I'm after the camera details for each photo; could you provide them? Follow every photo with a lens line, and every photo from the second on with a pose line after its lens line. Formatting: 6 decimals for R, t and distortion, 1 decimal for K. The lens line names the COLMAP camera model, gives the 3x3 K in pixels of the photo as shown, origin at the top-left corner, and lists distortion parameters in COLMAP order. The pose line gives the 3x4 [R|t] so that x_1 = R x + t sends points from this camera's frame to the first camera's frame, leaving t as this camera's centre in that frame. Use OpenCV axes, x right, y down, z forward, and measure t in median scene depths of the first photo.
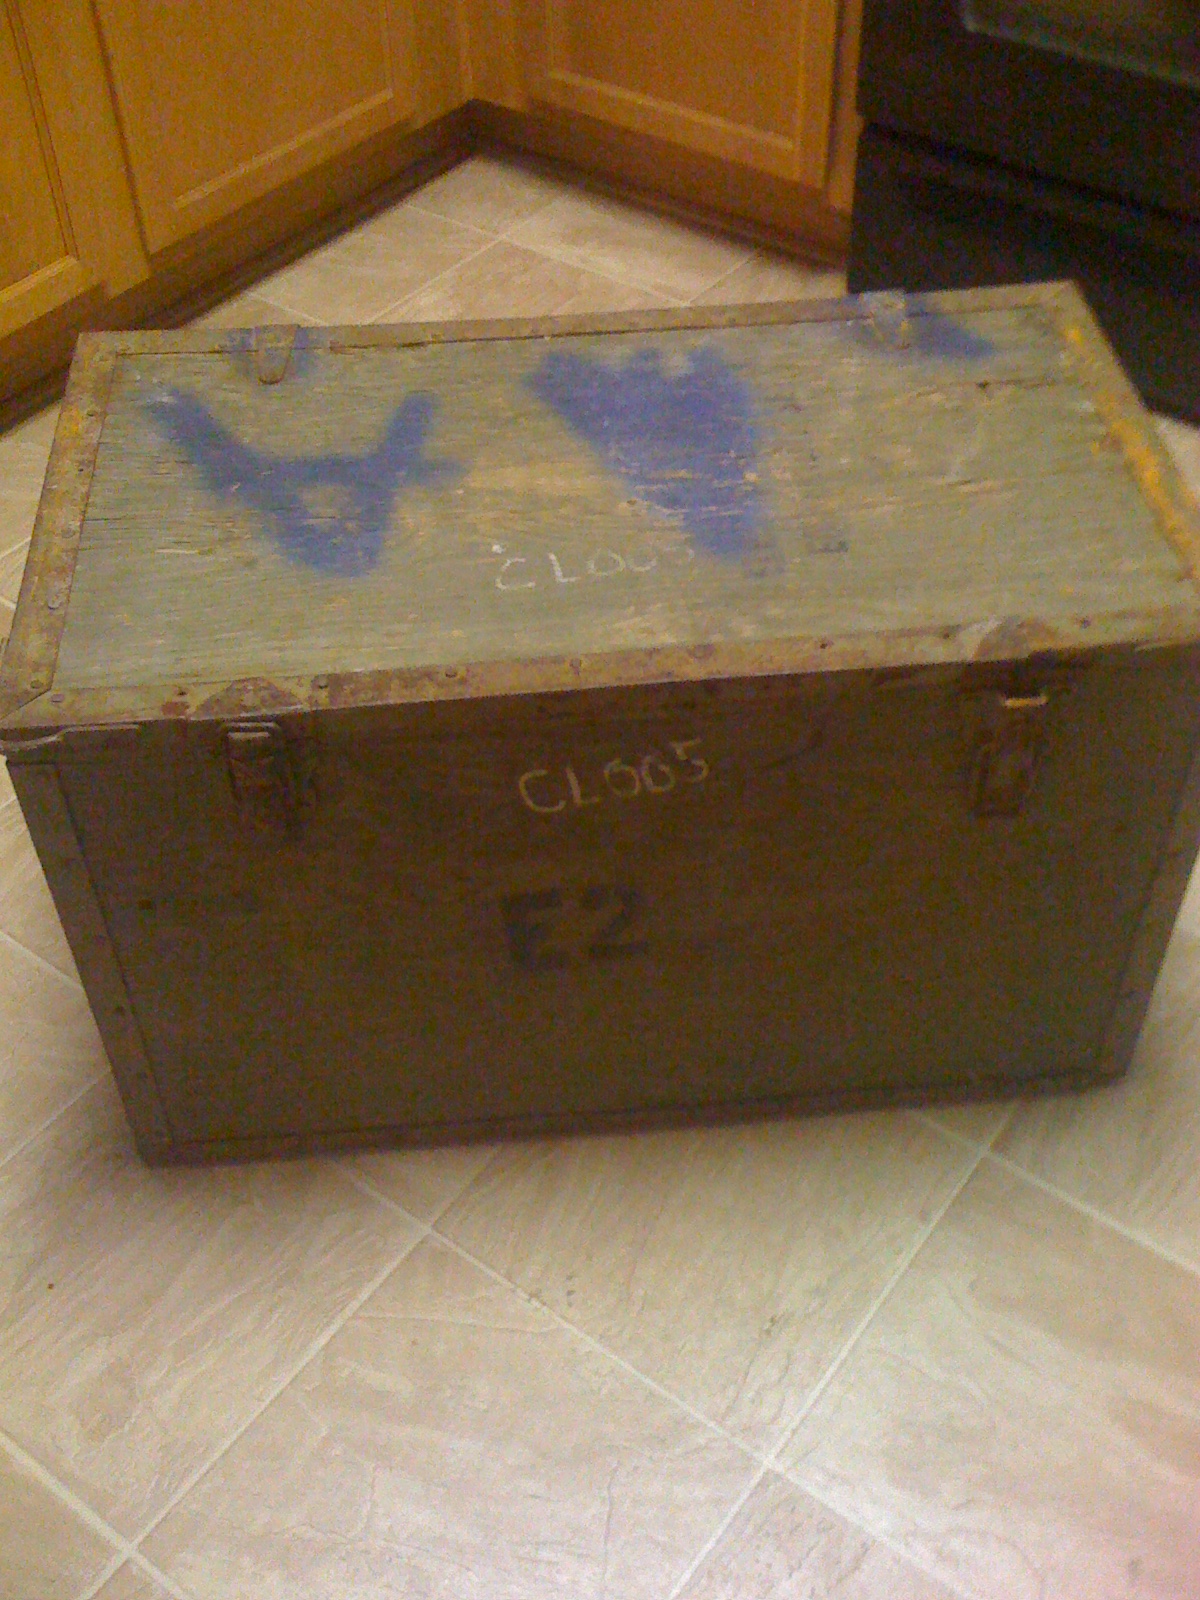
lens RADIAL K [[1801.1, 0, 600.0], [0, 1801.1, 800.0], [0, 0, 1]] dist [0.032944, -0.233842]
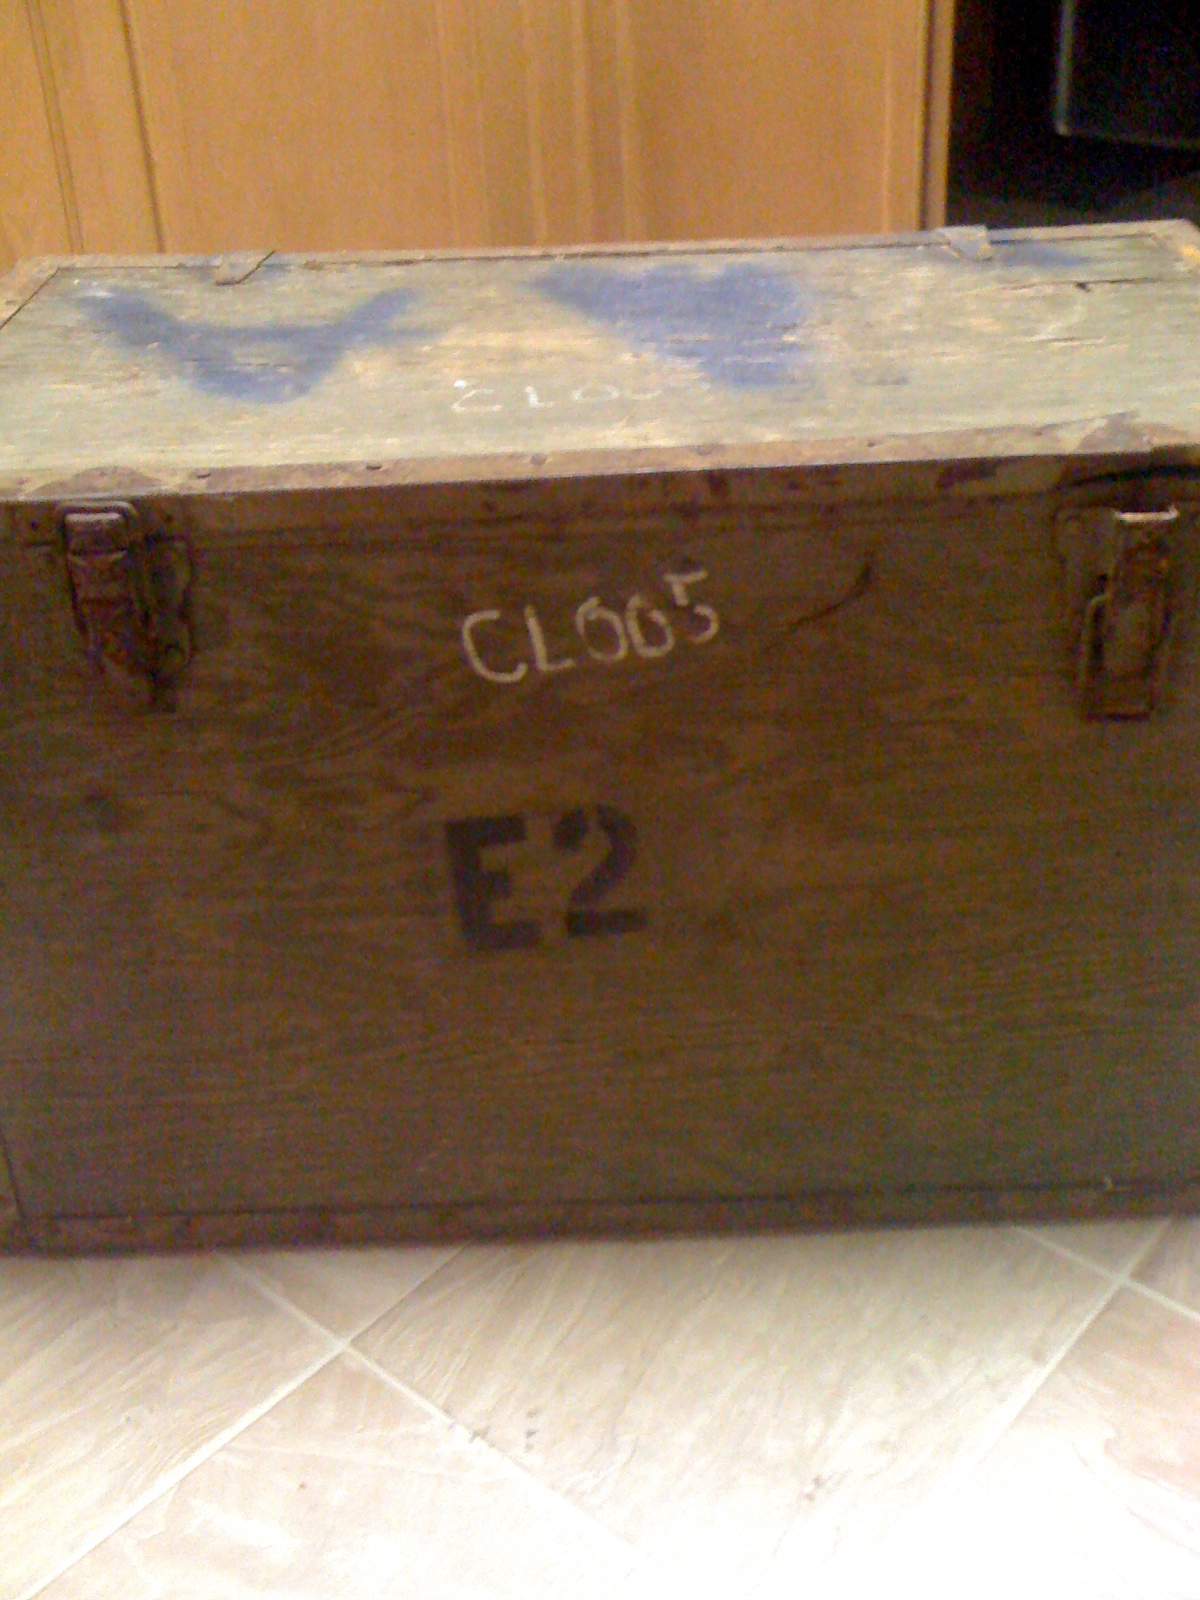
lens RADIAL K [[1775.5, 0, 600.0], [0, 1775.5, 800.0], [0, 0, 1]] dist [0.036290, -0.261491]
pose [[0.997087, 0.015611, -0.074651, 0.063196], [-0.034015, 0.967106, -0.252091, 0.224977], [0.068260, 0.253896, 0.964820, 0.290800]]
